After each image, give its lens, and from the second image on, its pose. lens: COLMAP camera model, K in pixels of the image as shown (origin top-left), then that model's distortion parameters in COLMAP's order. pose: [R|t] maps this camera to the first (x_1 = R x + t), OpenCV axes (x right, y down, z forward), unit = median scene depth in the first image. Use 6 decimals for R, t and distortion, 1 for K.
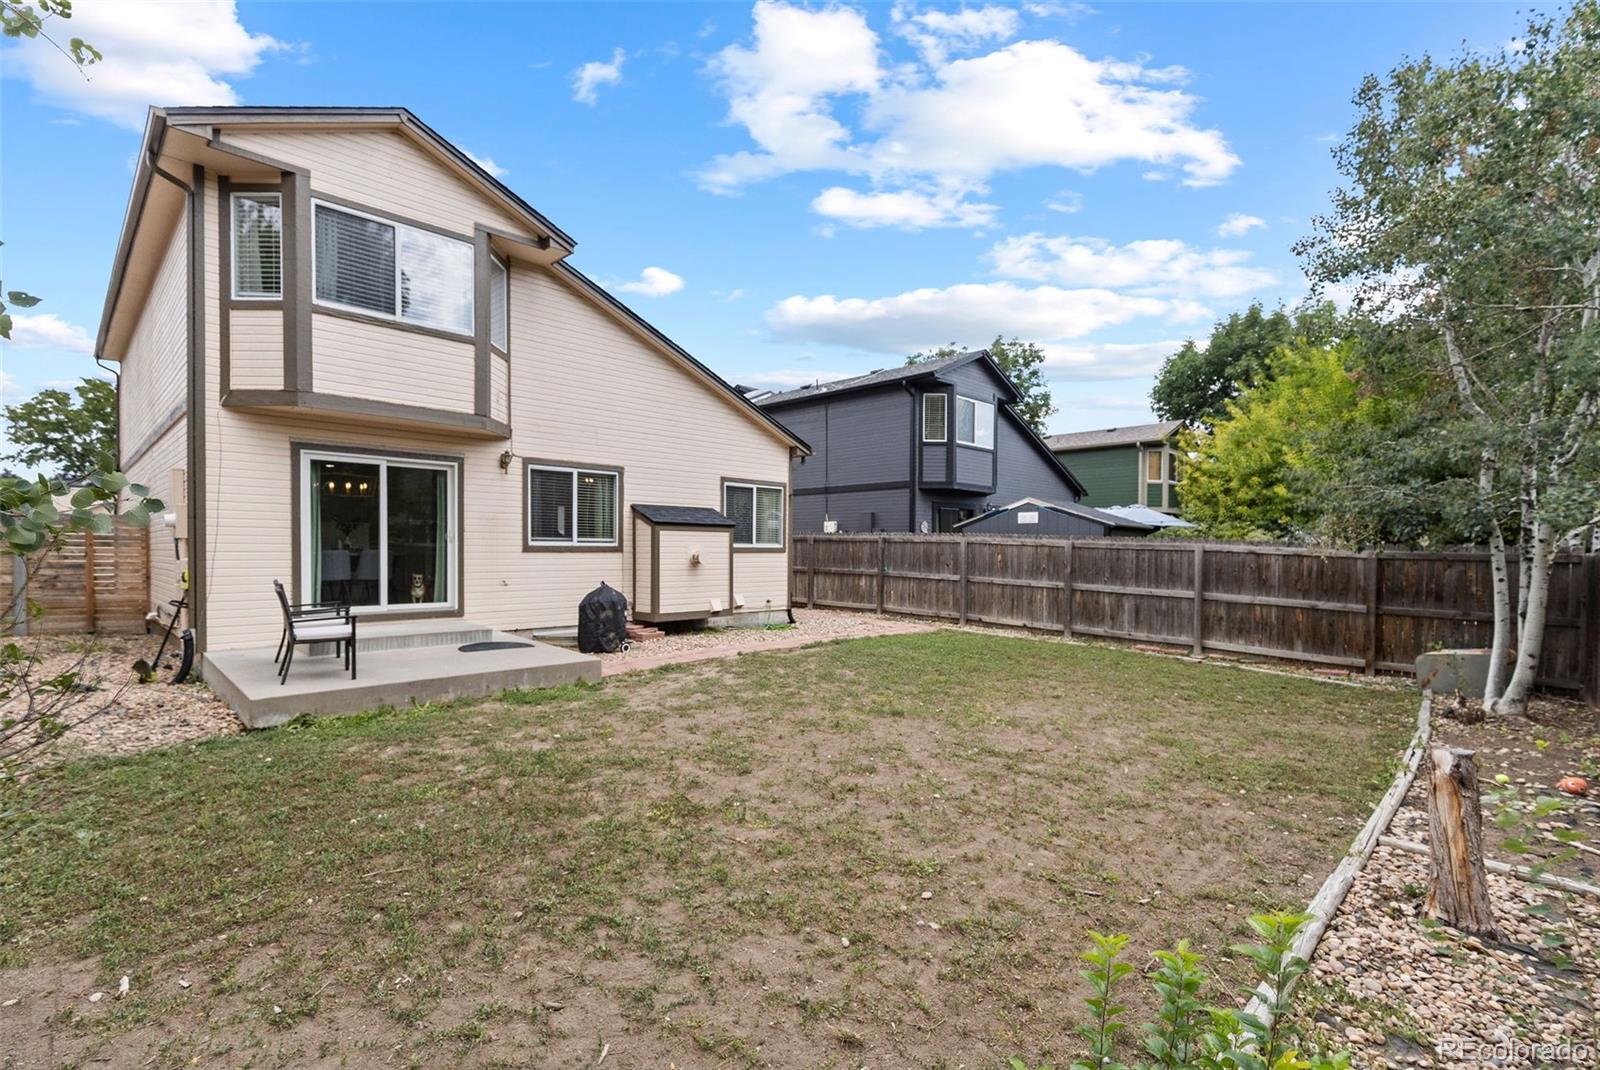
lens RADIAL K [[719.0, 0, 787.2], [0, 719.0, 544.3], [0, 0, 1]] dist [0.011057, -0.002422]
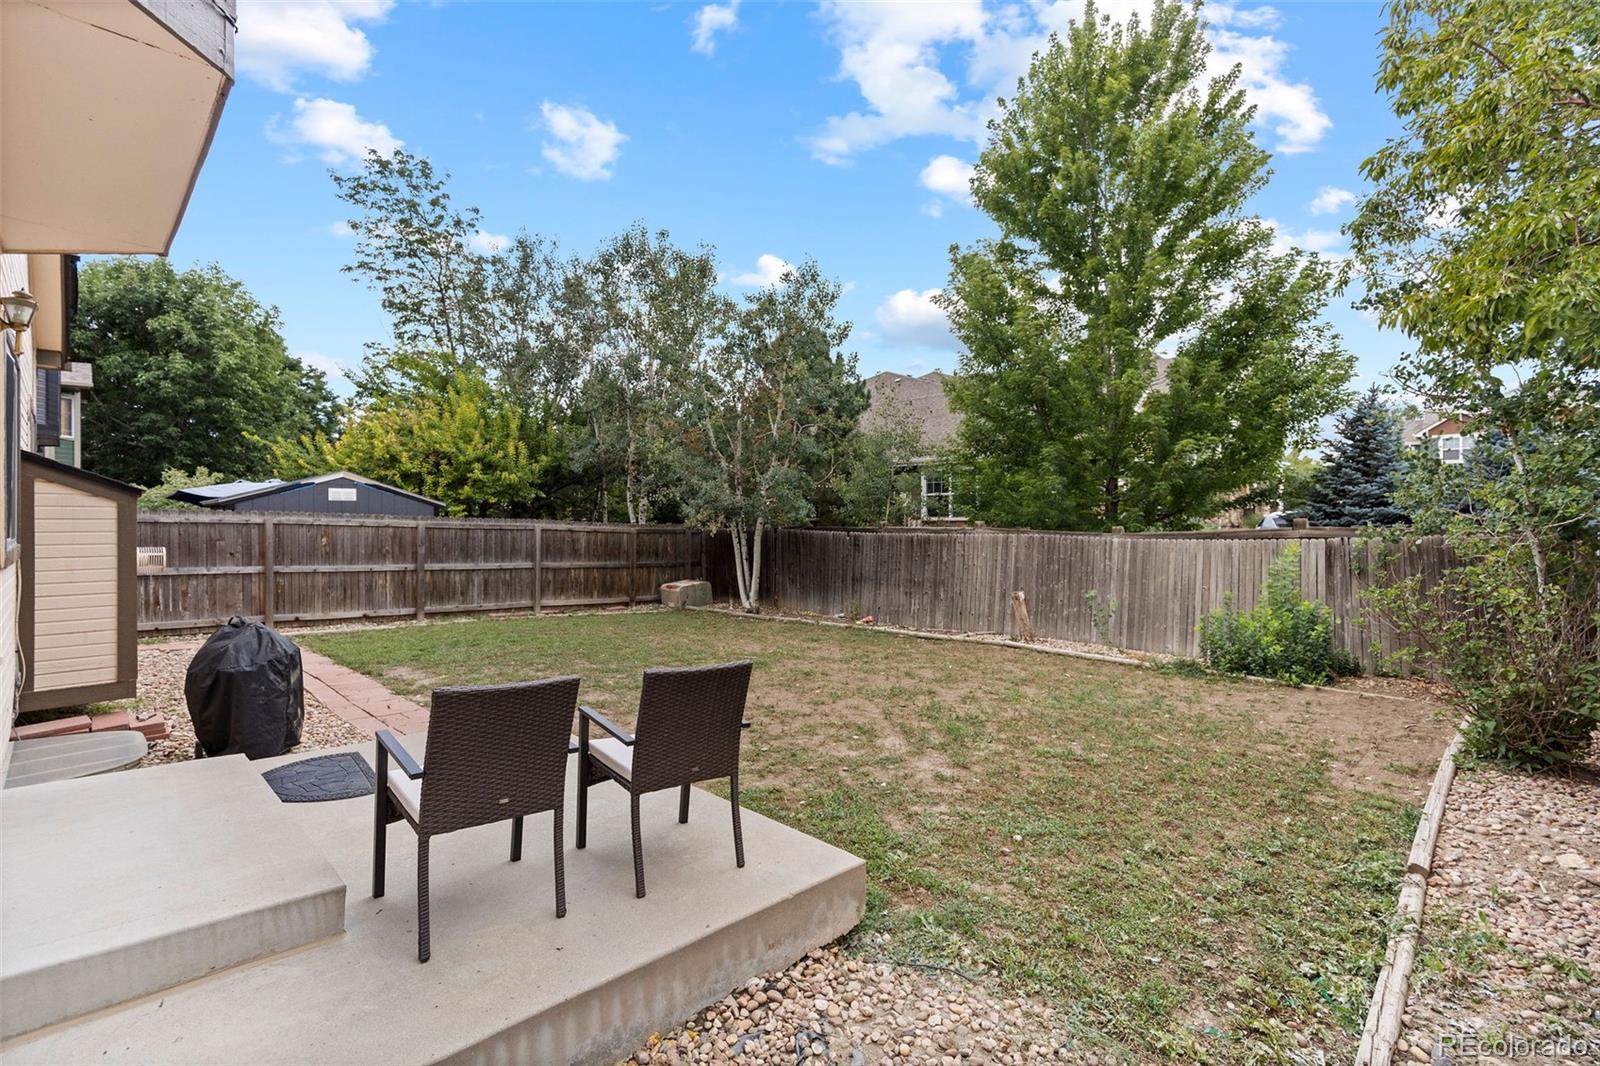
lens RADIAL K [[719.0, 0, 787.8], [0, 719.0, 529.9], [0, 0, 1]] dist [0.011057, -0.002422]
pose [[-0.004837, -0.020646, 0.999775, -0.616108], [-0.006140, 0.999769, 0.020616, -0.016955], [-0.999969, -0.006038, -0.004963, 0.524730]]
